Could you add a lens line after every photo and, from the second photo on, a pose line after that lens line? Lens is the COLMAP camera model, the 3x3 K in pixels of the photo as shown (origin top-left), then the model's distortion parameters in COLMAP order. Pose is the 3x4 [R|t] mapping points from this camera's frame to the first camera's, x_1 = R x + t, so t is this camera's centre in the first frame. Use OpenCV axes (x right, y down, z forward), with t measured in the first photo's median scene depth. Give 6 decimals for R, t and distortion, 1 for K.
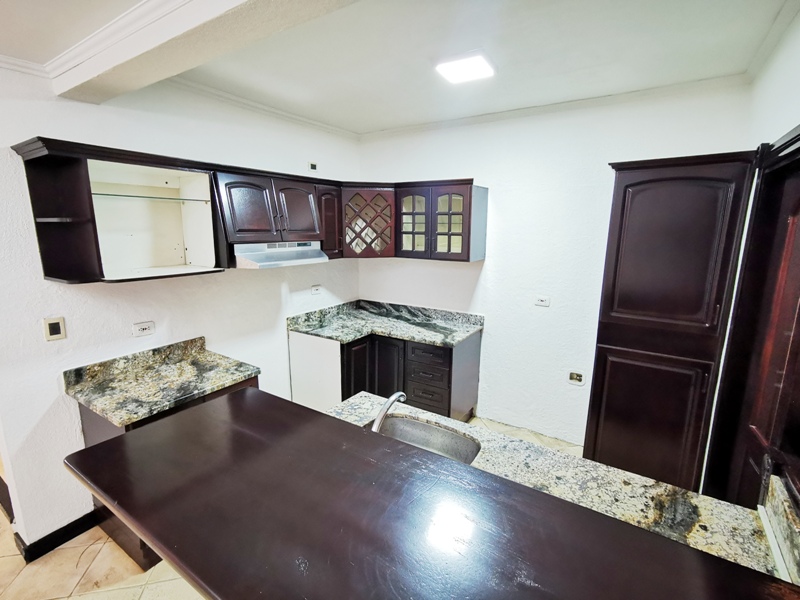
lens RADIAL K [[385.1, 0, 400.0], [0, 385.1, 300.0], [0, 0, 1]] dist [-0.062161, 0.044525]
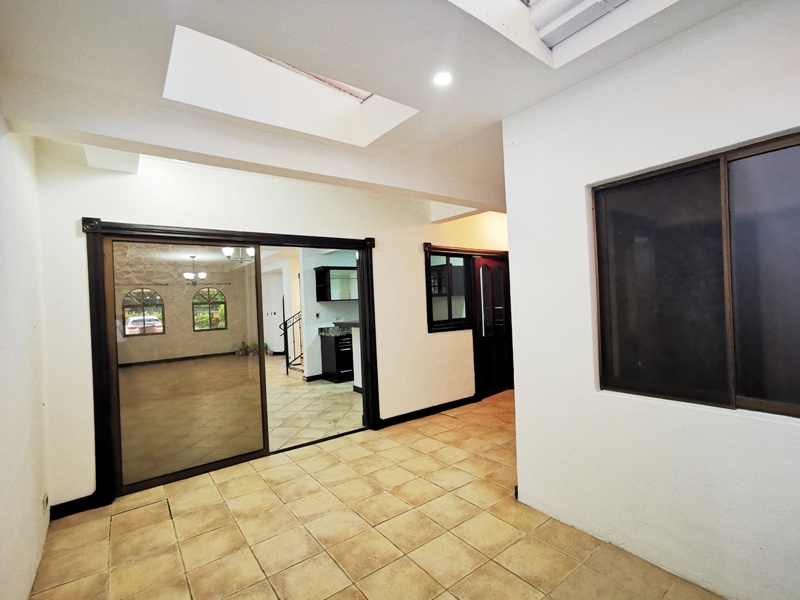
lens RADIAL K [[385.1, 0, 400.0], [0, 385.1, 300.0], [0, 0, 1]] dist [-0.062161, 0.044525]
pose [[0.935929, -0.044933, -0.349310, 0.782340], [-0.018834, 0.984023, -0.177043, 0.398290], [0.351684, 0.172279, 0.920129, -1.497224]]
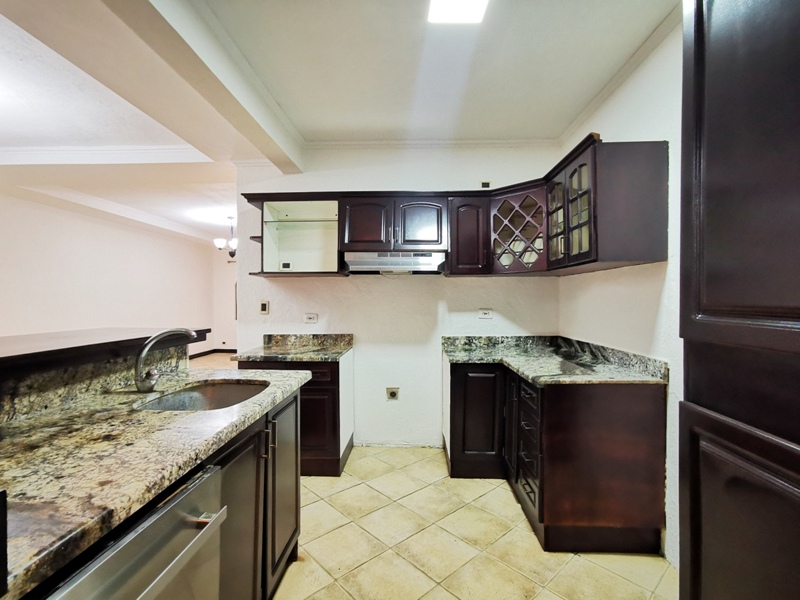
lens RADIAL K [[385.1, 0, 400.0], [0, 385.1, 300.0], [0, 0, 1]] dist [-0.062161, 0.044525]
pose [[0.514948, -0.005466, -0.857204, 0.592404], [-0.158279, 0.982180, -0.101345, 0.084654], [0.842482, 0.187865, 0.504906, 0.456923]]
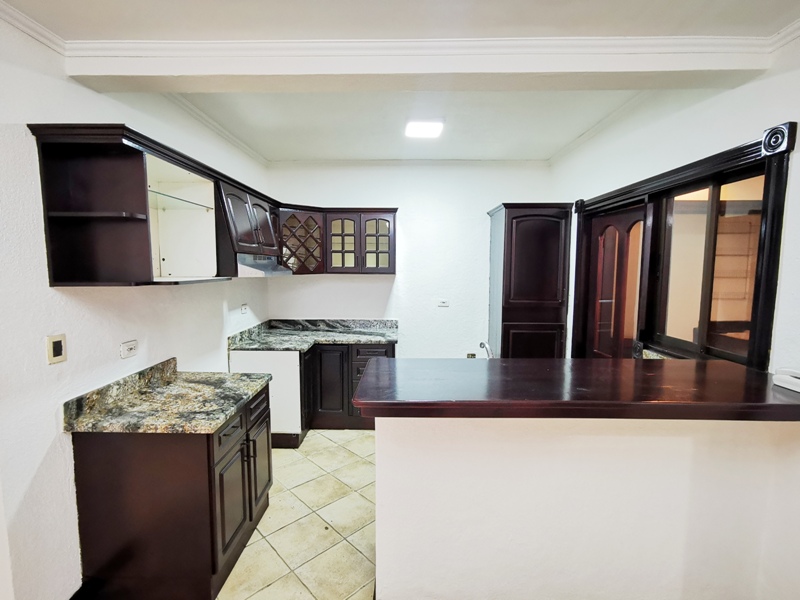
lens RADIAL K [[385.1, 0, 400.0], [0, 385.1, 300.0], [0, 0, 1]] dist [-0.062161, 0.044525]
pose [[0.847086, -0.052561, 0.528851, -0.504968], [0.102338, 0.992606, -0.065266, 0.070931], [-0.521510, 0.109407, 0.846202, -0.049834]]
